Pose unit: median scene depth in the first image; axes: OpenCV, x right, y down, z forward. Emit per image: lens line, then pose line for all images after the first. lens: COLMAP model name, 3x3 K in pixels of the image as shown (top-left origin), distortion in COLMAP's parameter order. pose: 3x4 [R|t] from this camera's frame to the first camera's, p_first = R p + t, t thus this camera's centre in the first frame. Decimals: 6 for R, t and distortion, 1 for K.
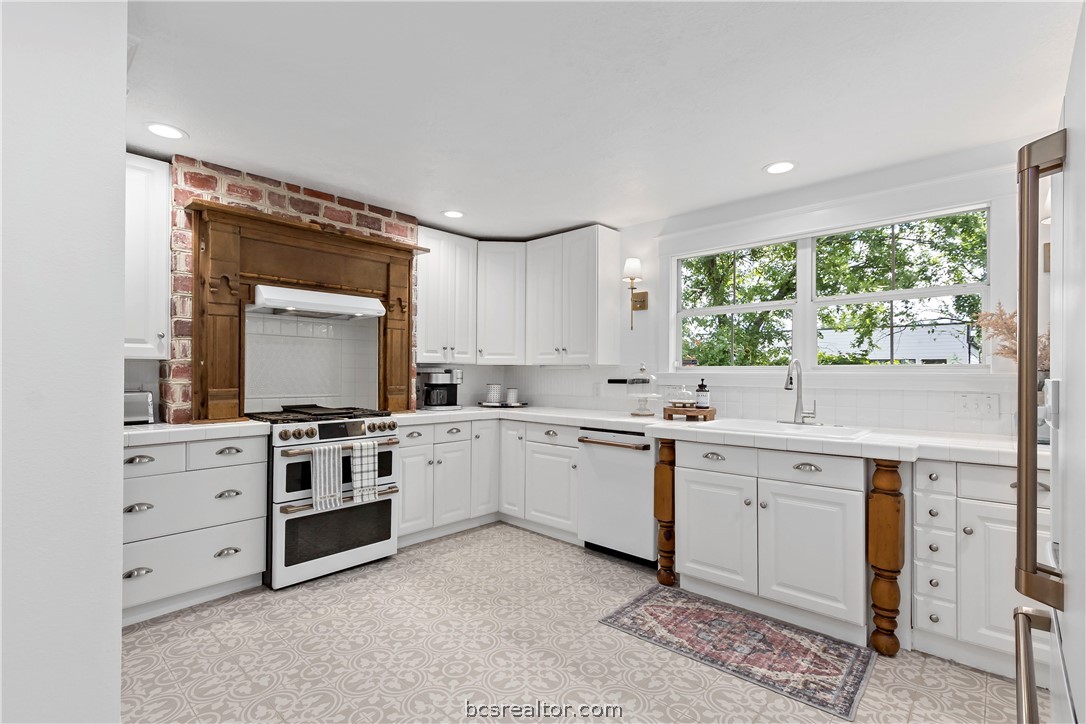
lens RADIAL K [[505.0, 0, 538.8], [0, 505.0, 369.9], [0, 0, 1]] dist [0.014961, -0.000517]
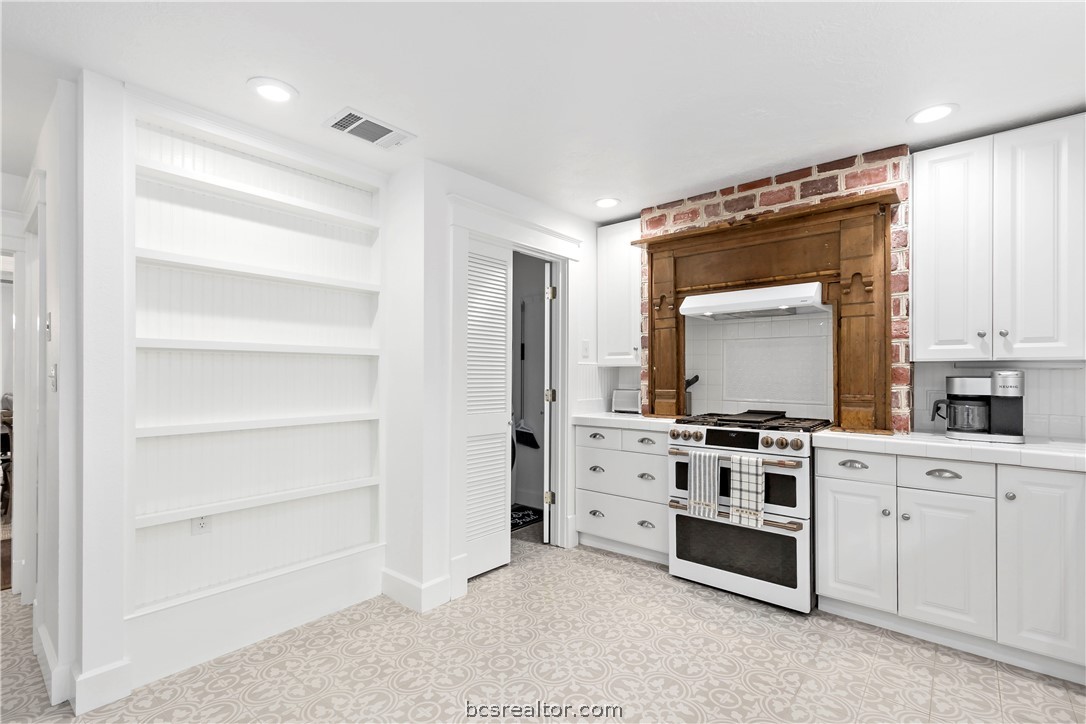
lens RADIAL K [[505.0, 0, 539.4], [0, 505.0, 368.8], [0, 0, 1]] dist [0.014961, -0.000517]
pose [[0.033185, -0.013246, -0.999361, 0.506371], [0.006863, 0.999892, -0.013025, 0.001366], [0.999426, -0.006426, 0.033273, 0.608529]]
